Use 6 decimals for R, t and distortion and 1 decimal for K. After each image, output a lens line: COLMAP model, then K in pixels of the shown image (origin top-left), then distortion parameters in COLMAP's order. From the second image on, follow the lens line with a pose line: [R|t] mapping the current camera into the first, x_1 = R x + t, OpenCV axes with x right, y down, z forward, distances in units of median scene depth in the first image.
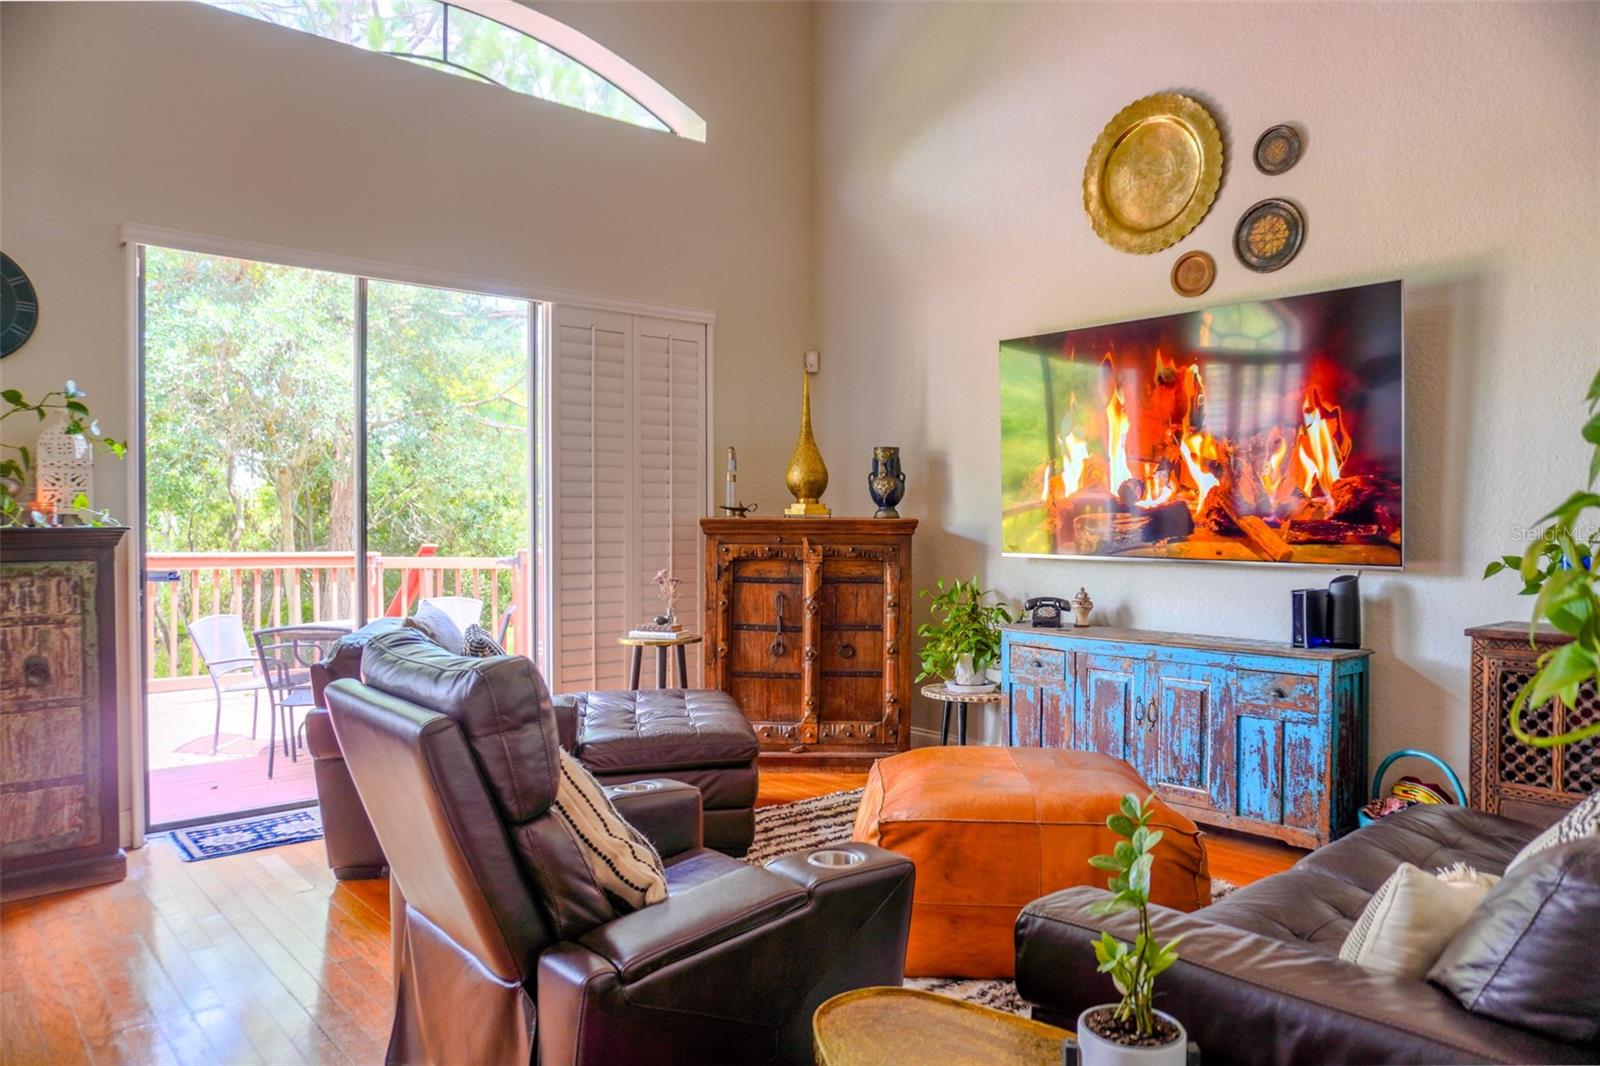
lens RADIAL K [[1087.2, 0, 800.0], [0, 1087.2, 533.0], [0, 0, 1]] dist [-0.044244, 0.046506]
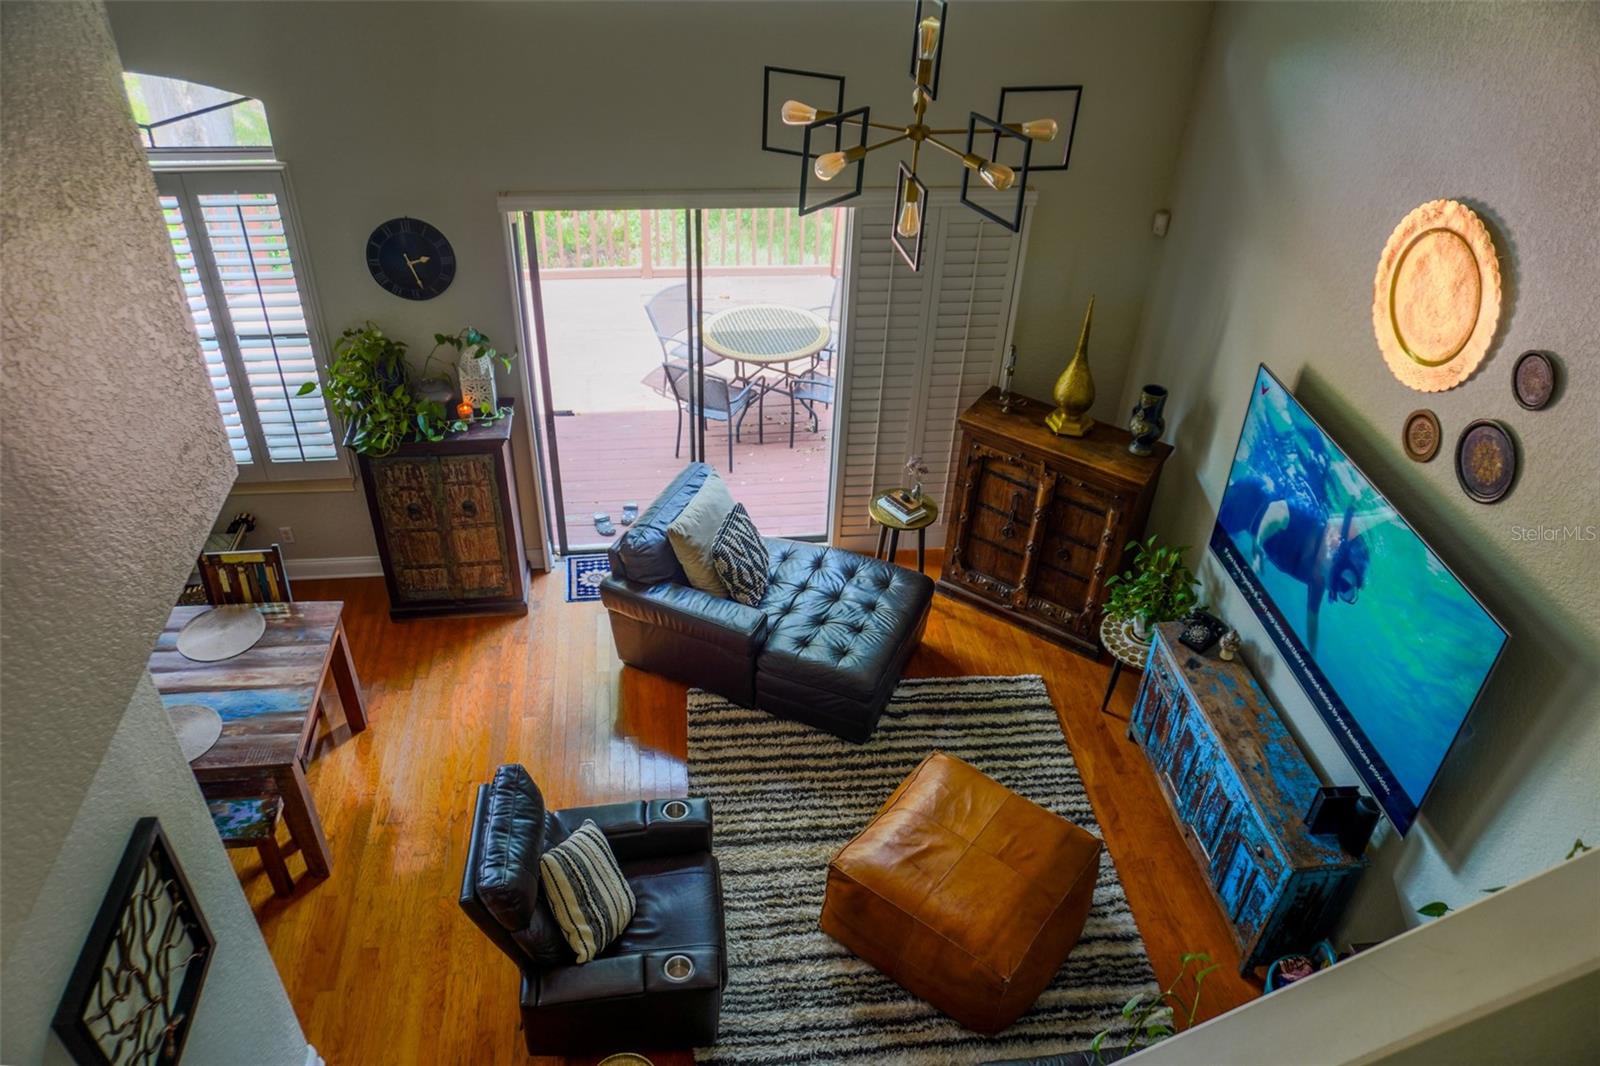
lens RADIAL K [[1160.5, 0, 800.0], [0, 1160.5, 533.0], [0, 0, 1]] dist [-0.000150, 0.001544]
pose [[0.831683, 0.357693, -0.424686, 0.392391], [-0.045368, 0.806075, 0.590072, -0.749063], [0.553394, -0.471486, 0.686627, 0.036393]]
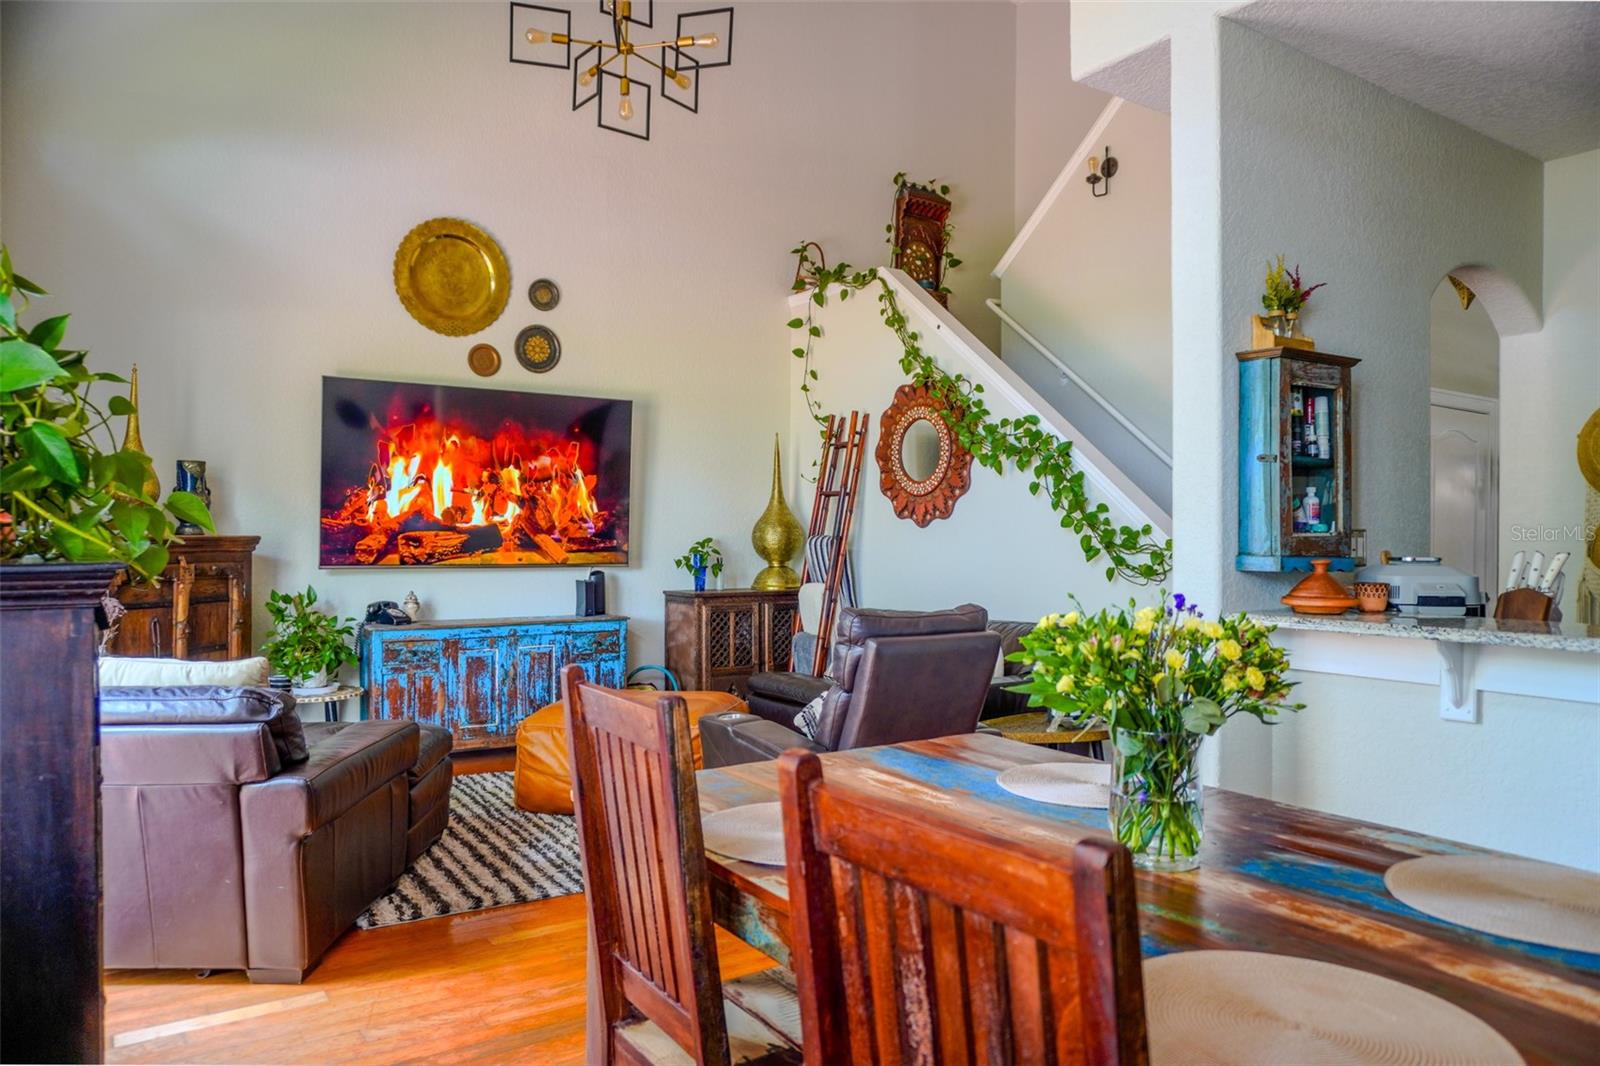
lens RADIAL K [[1070.2, 0, 800.0], [0, 1070.2, 533.0], [0, 0, 1]] dist [-0.016067, 0.000647]
pose [[0.119756, 0.004405, 0.992794, -1.013354], [0.010321, 0.999931, -0.005682, -0.005476], [-0.992750, 0.010927, 0.119703, 0.458646]]
